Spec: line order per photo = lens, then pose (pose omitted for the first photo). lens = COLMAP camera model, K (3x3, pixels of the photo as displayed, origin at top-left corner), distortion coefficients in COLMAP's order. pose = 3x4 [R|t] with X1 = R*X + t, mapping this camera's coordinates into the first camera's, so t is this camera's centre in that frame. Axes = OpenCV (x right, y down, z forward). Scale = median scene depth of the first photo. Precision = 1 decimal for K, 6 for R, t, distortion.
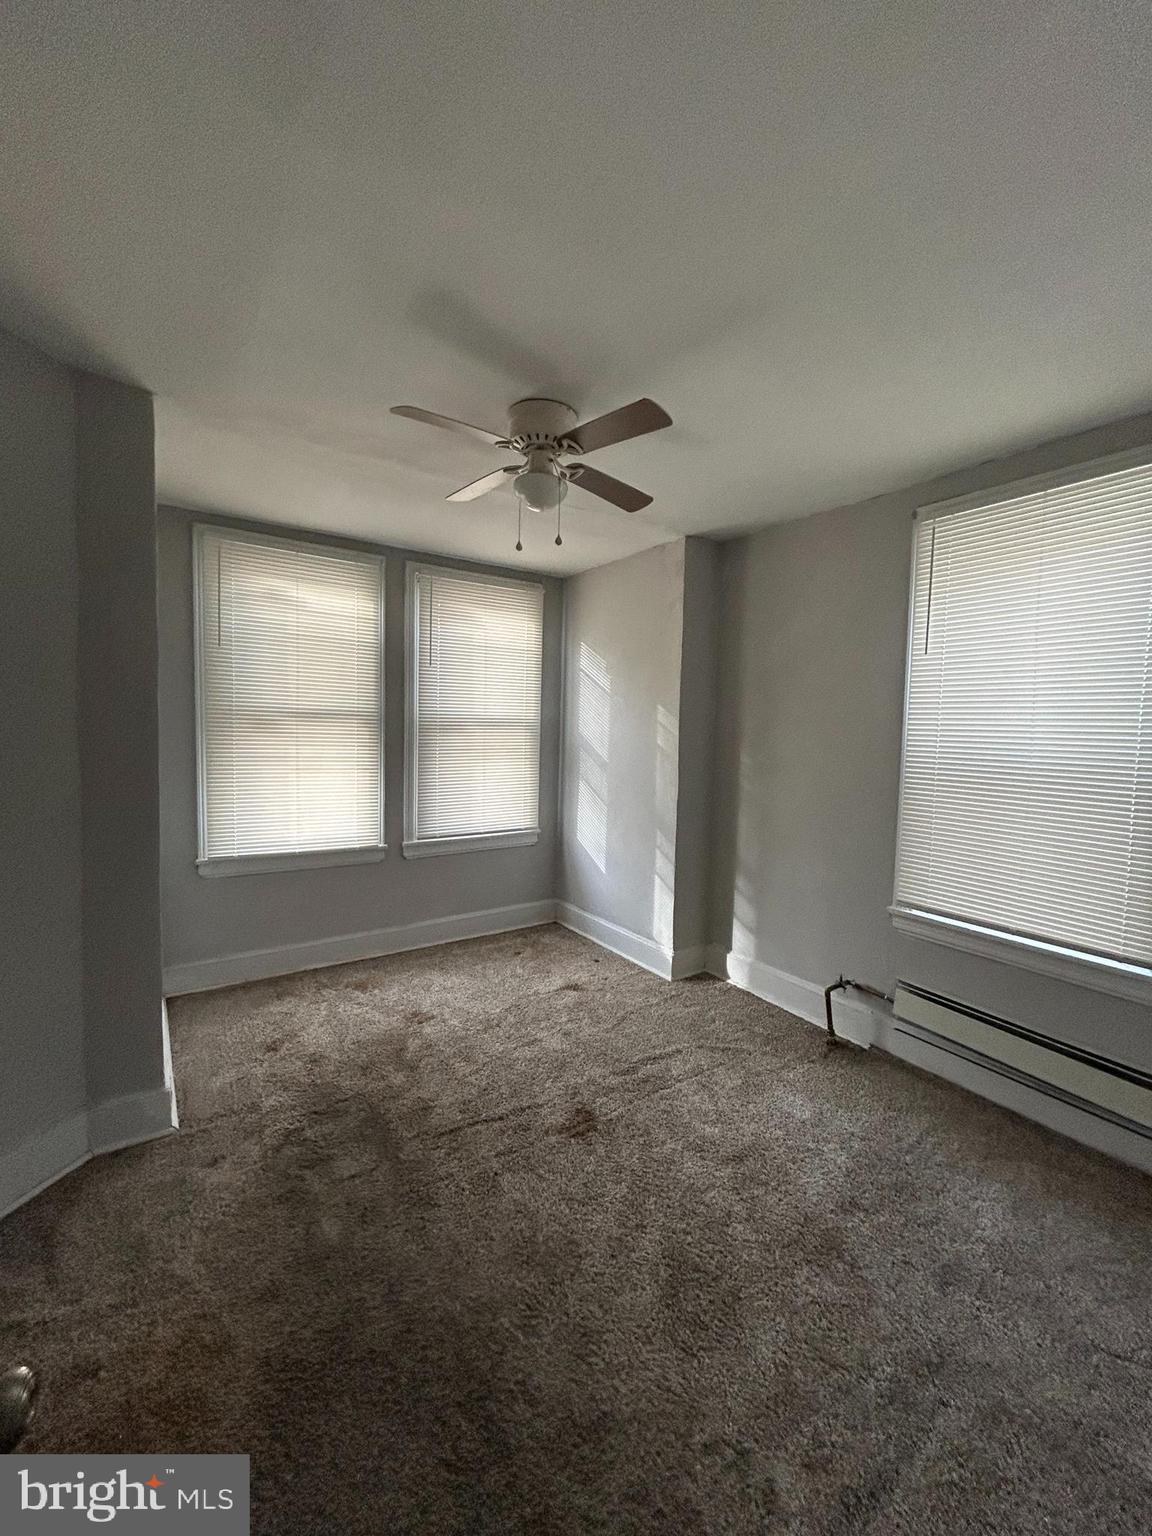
lens RADIAL K [[621.3, 0, 578.7], [0, 621.3, 768.0], [0, 0, 1]] dist [-0.004208, -0.000368]
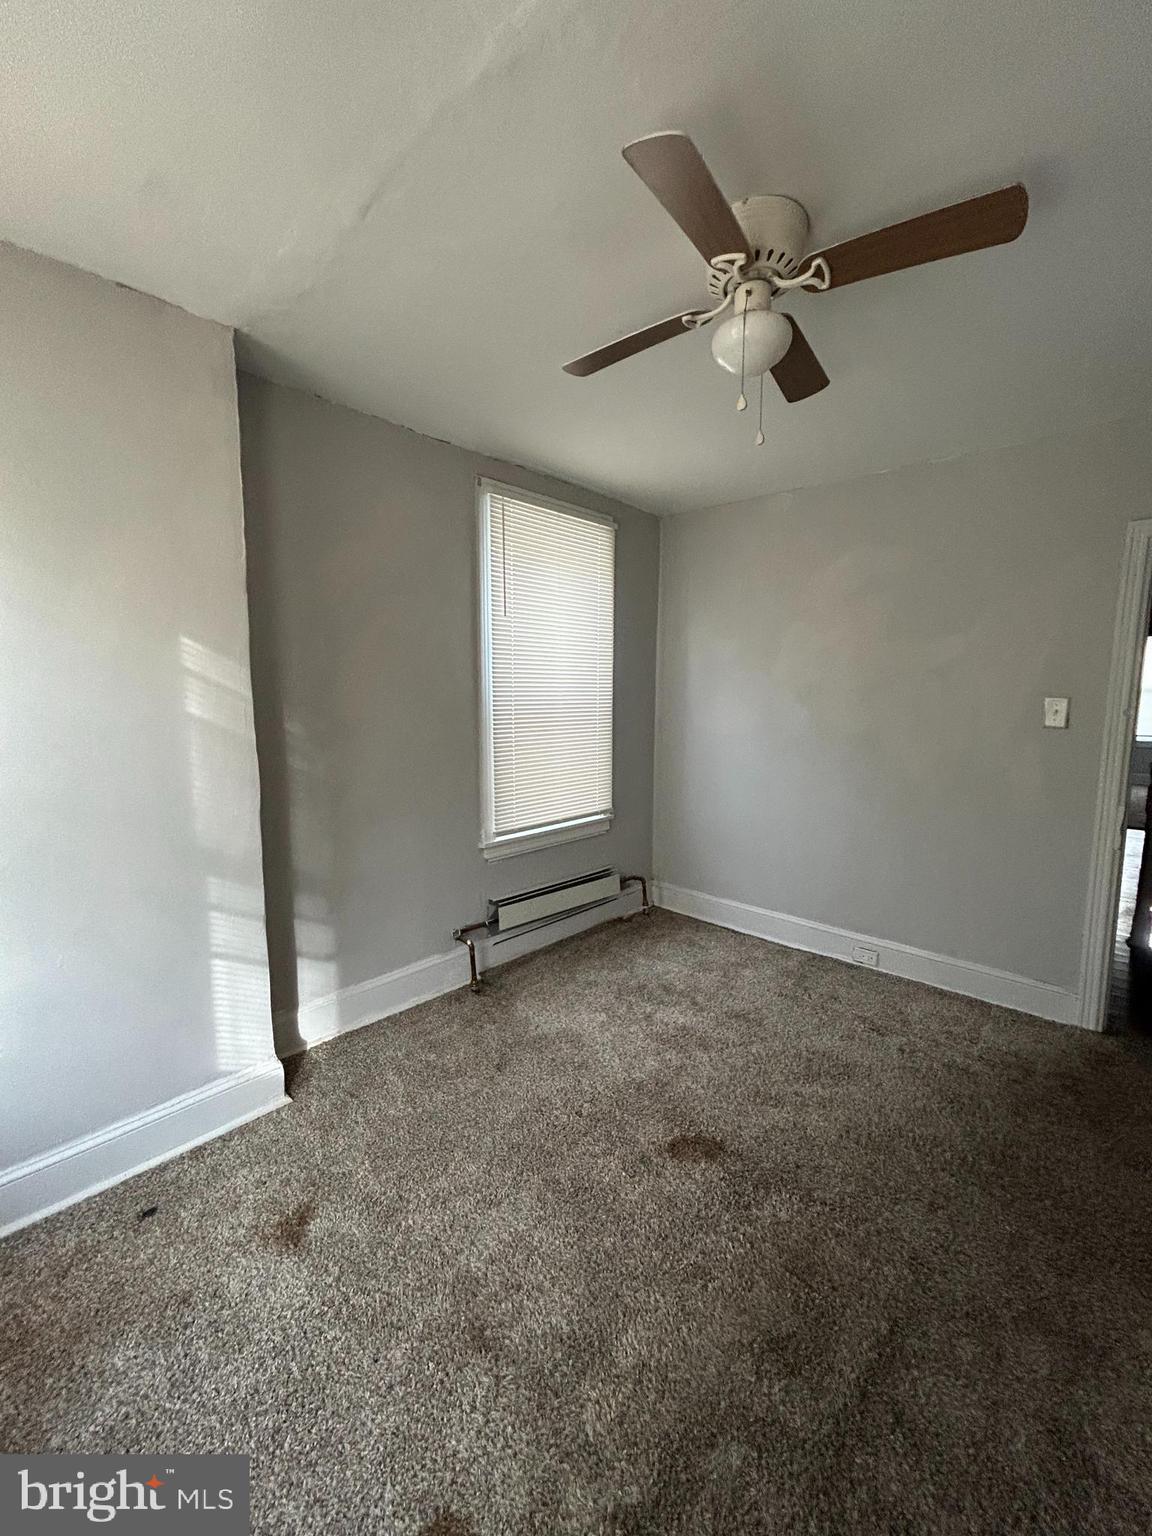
lens RADIAL K [[621.3, 0, 578.7], [0, 621.3, 762.6], [0, 0, 1]] dist [-0.004208, -0.000368]
pose [[-0.223988, -0.135337, 0.965149, -0.522620], [0.060820, 0.986440, 0.152437, -0.067634], [-0.972692, 0.092845, -0.212719, 0.948540]]
